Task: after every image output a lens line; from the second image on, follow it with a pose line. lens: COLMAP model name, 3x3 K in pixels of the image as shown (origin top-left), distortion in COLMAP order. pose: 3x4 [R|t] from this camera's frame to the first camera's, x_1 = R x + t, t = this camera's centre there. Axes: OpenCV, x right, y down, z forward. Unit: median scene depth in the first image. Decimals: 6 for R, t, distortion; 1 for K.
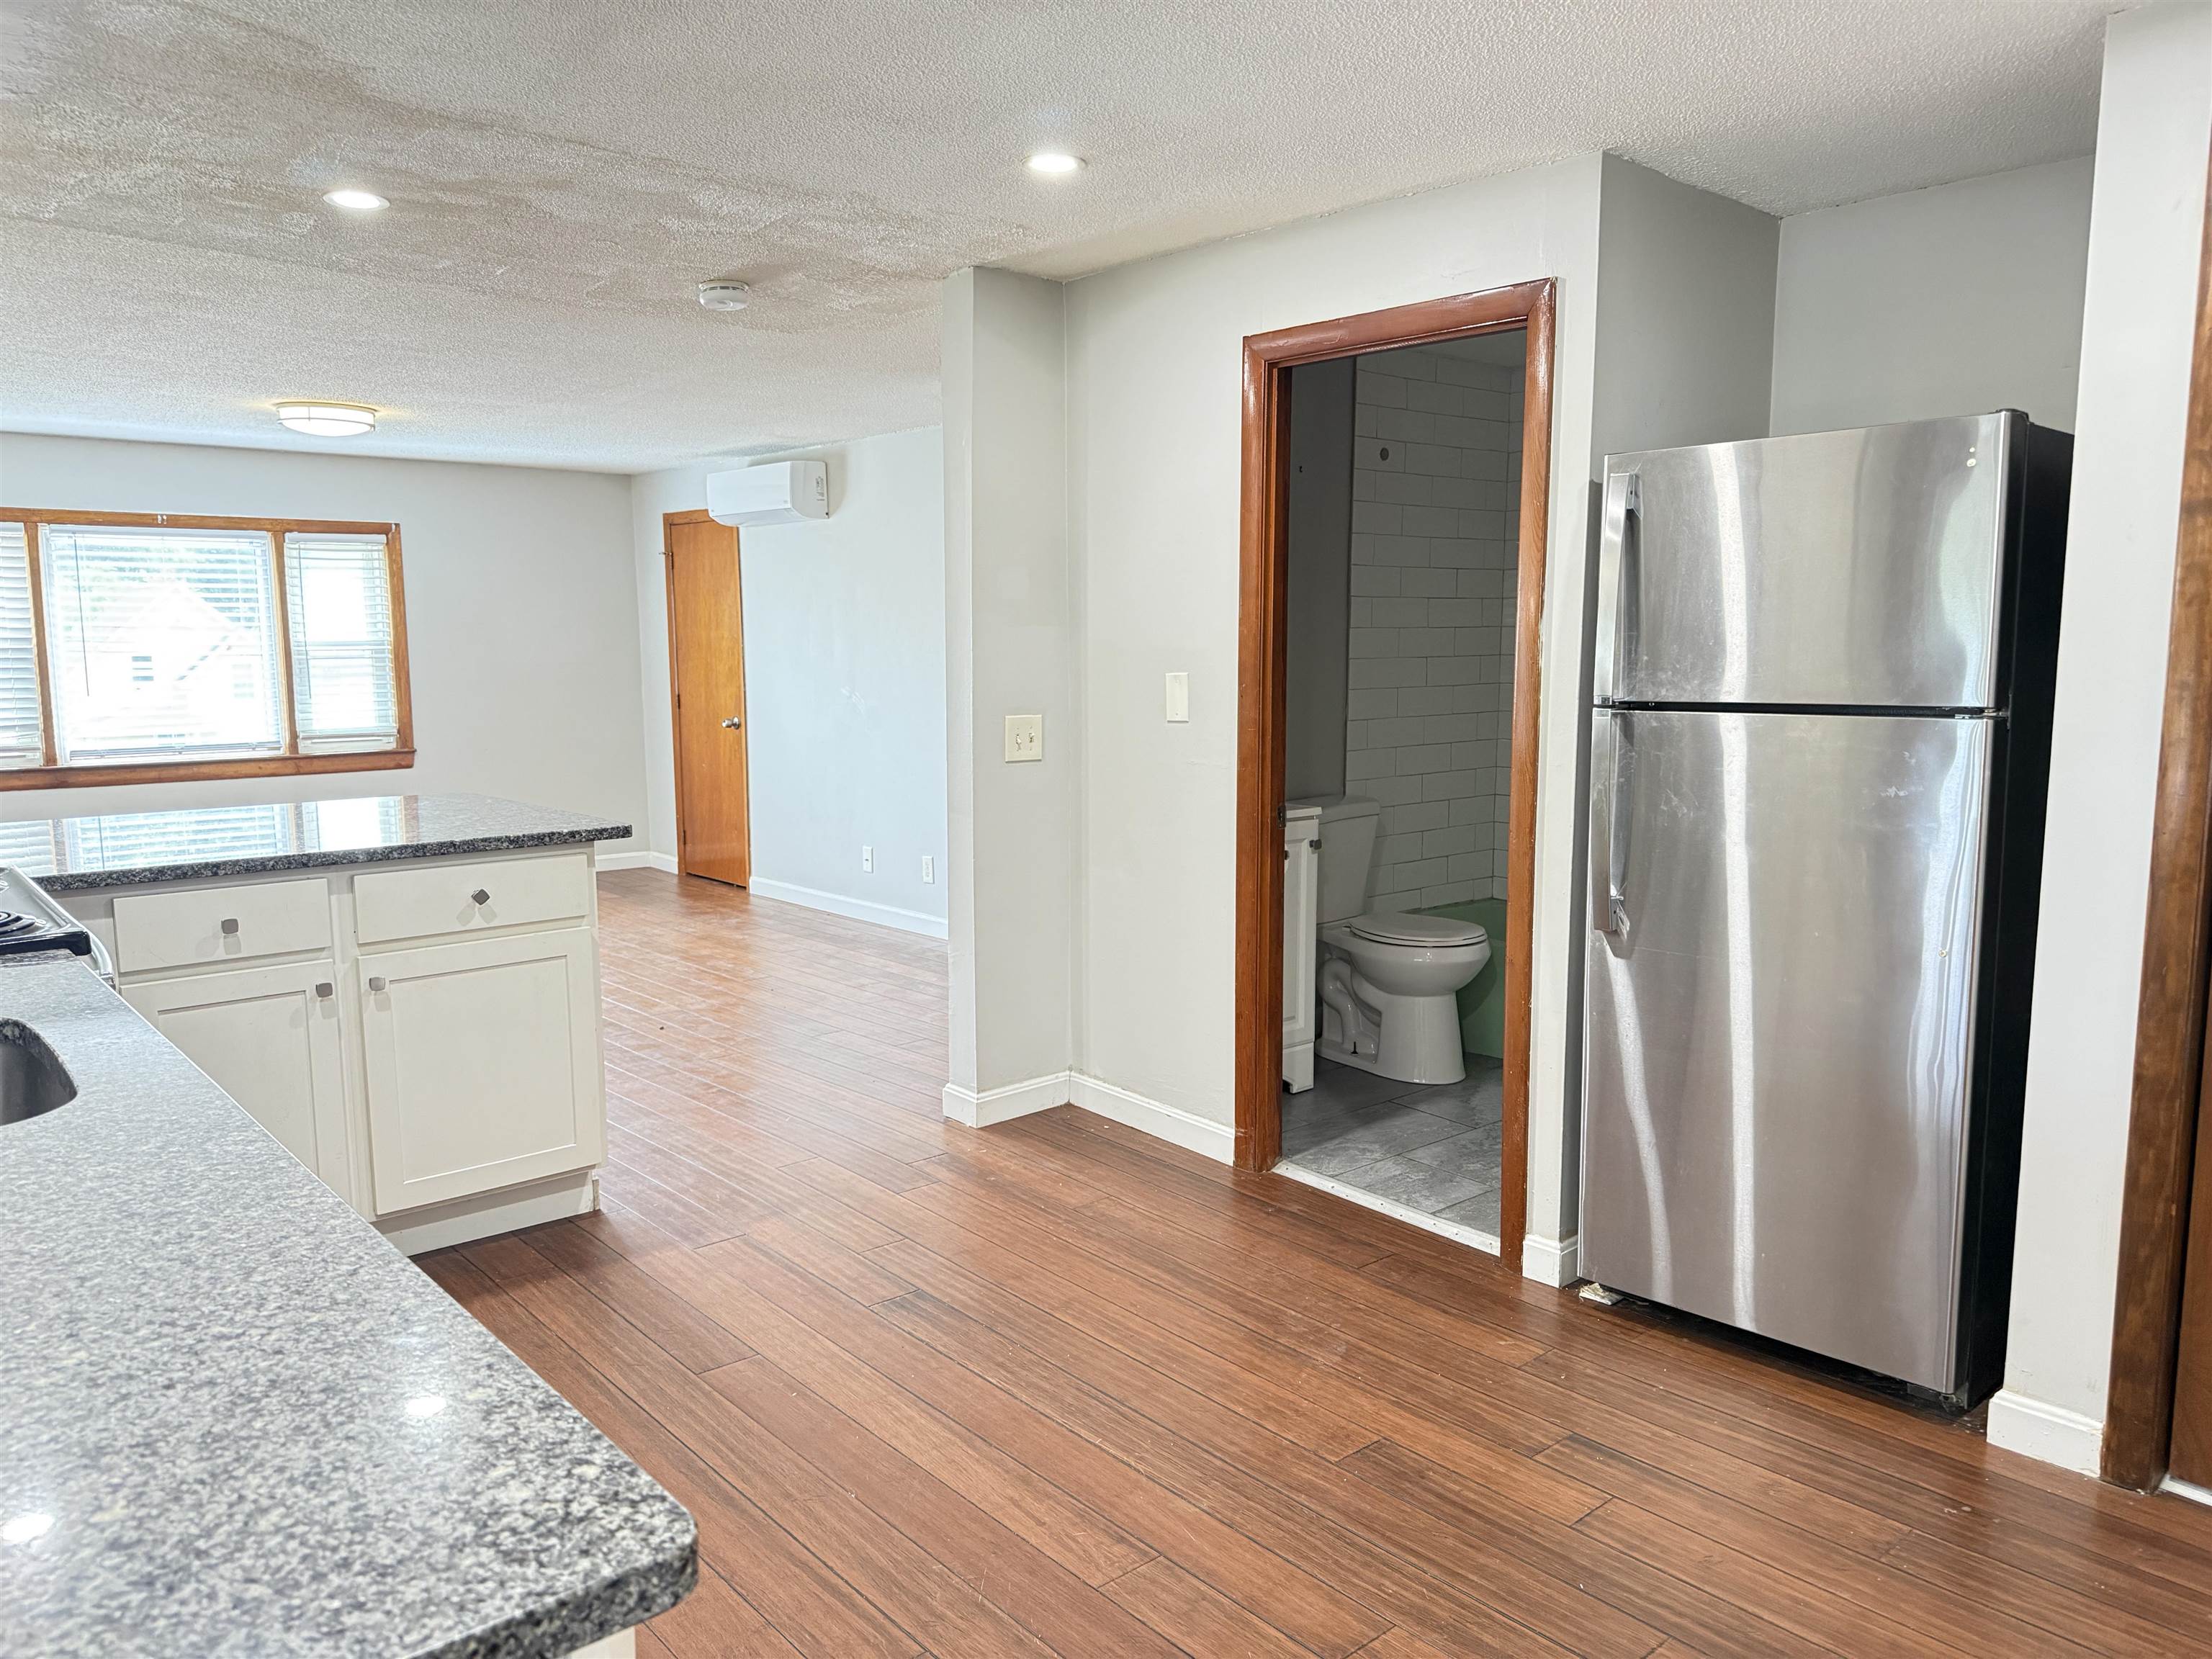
lens RADIAL K [[1550.0, 0, 1100.3], [0, 1550.0, 842.4], [0, 0, 1]] dist [0.063414, -0.076174]
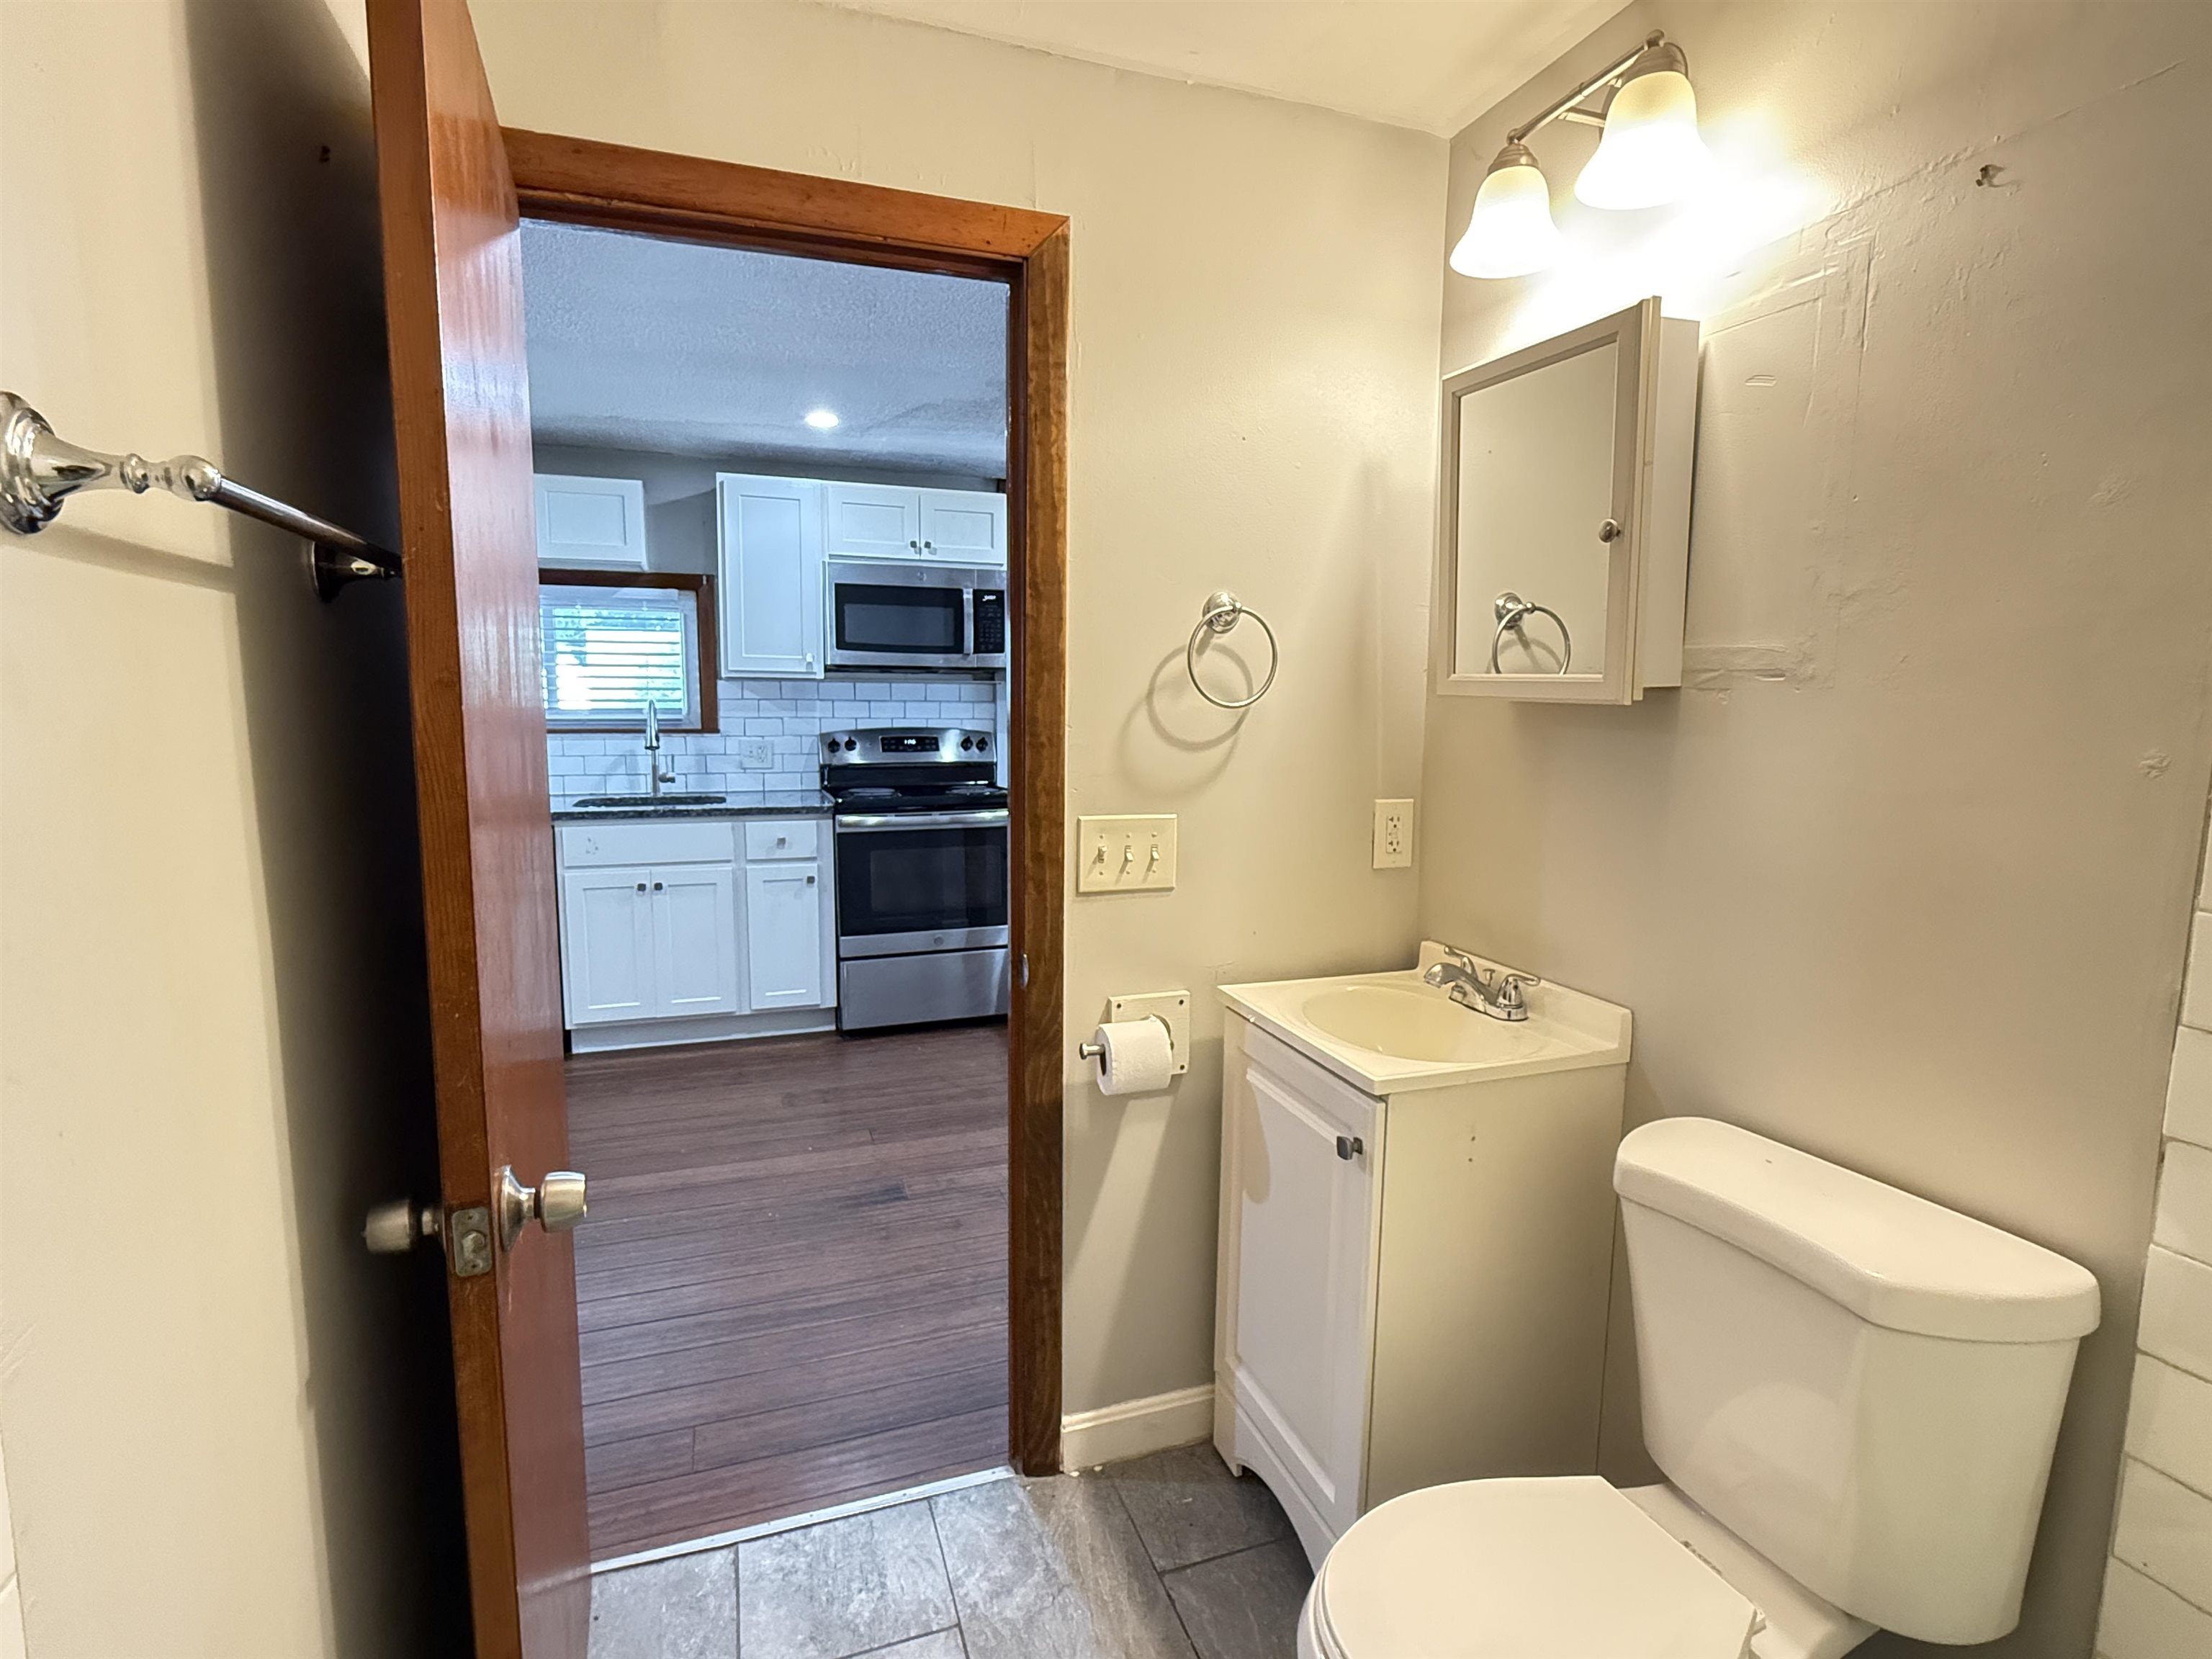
lens RADIAL K [[1097.6, 0, 1121.6], [0, 1097.6, 838.4], [0, 0, 1]] dist [0.000301, 0.000992]
pose [[-0.358911, 0.121594, -0.925418, 0.501653], [-0.133619, 0.974572, 0.179875, -0.152715], [0.923758, 0.188213, -0.333537, 1.136396]]
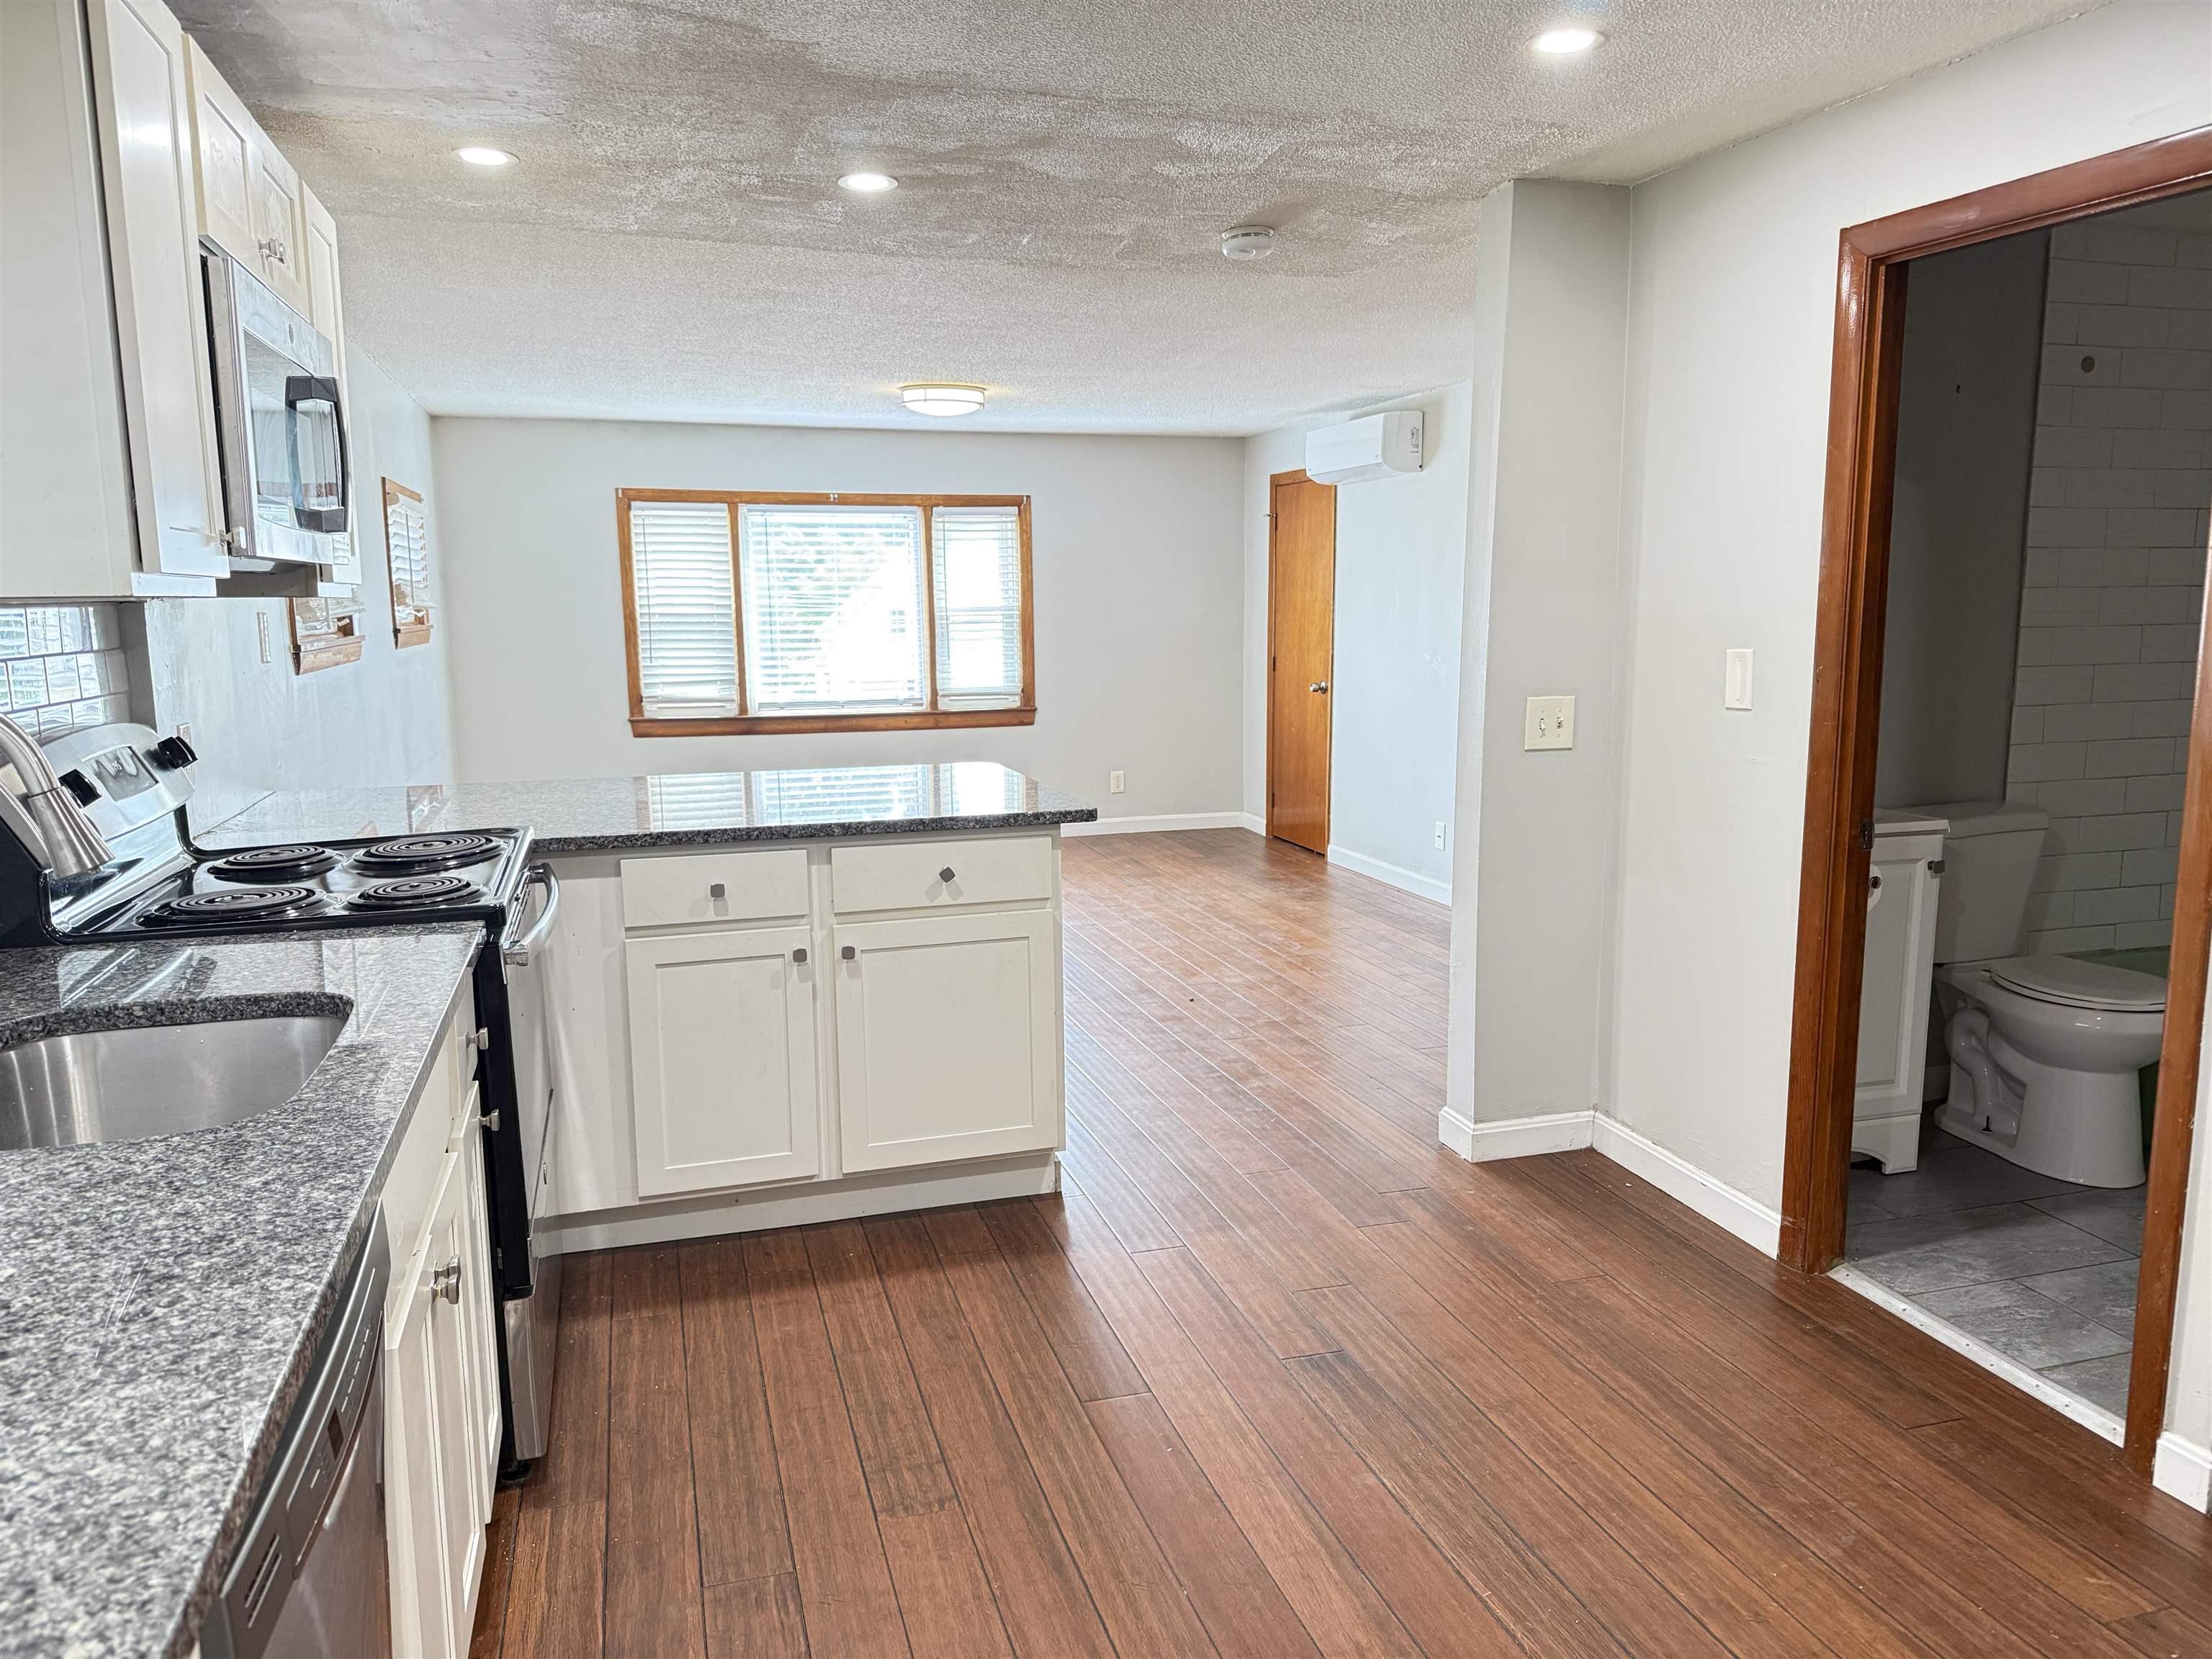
lens RADIAL K [[1562.6, 0, 1113.8], [0, 1562.6, 834.3], [0, 0, 1]] dist [0.054407, -0.073194]
pose [[0.913324, 0.057142, -0.403205, 0.087845], [-0.047669, 0.998301, 0.033502, -0.024784], [0.404434, -0.011378, 0.914496, 0.106023]]
